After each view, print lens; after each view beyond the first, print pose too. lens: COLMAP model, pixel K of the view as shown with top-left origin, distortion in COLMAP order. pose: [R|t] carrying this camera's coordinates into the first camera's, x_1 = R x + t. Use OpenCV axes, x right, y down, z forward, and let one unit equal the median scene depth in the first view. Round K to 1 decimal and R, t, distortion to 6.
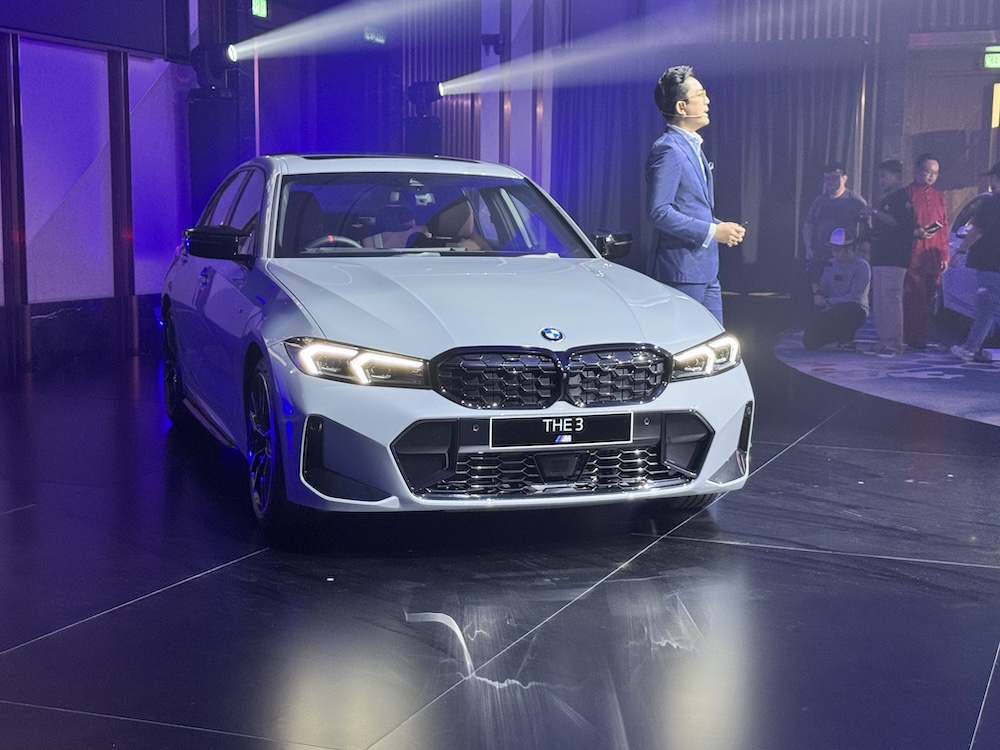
lens RADIAL K [[1562.9, 0, 500.0], [0, 1562.9, 375.0], [0, 0, 1]] dist [-0.153773, -0.015459]
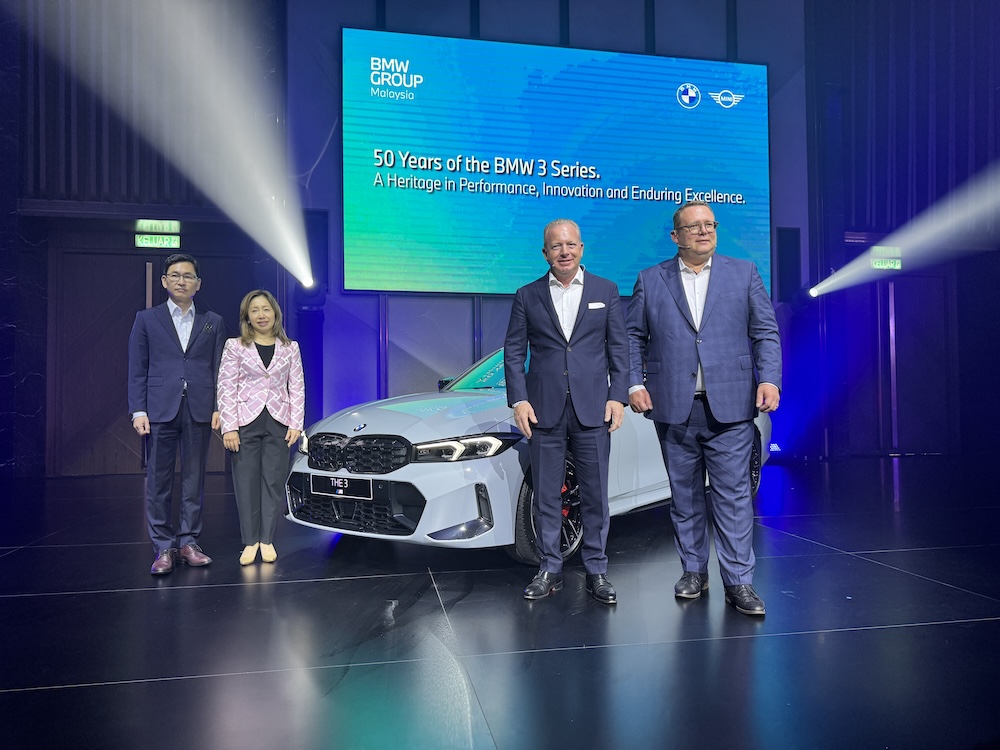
lens RADIAL K [[729.0, 0, 500.0], [0, 729.0, 375.0], [0, 0, 1]] dist [0.003860, -0.030432]
pose [[0.526671, -0.044120, -0.848923, 0.760900], [-0.085511, 0.990837, -0.104546, -0.013211], [0.845757, 0.127654, 0.518073, 0.734072]]
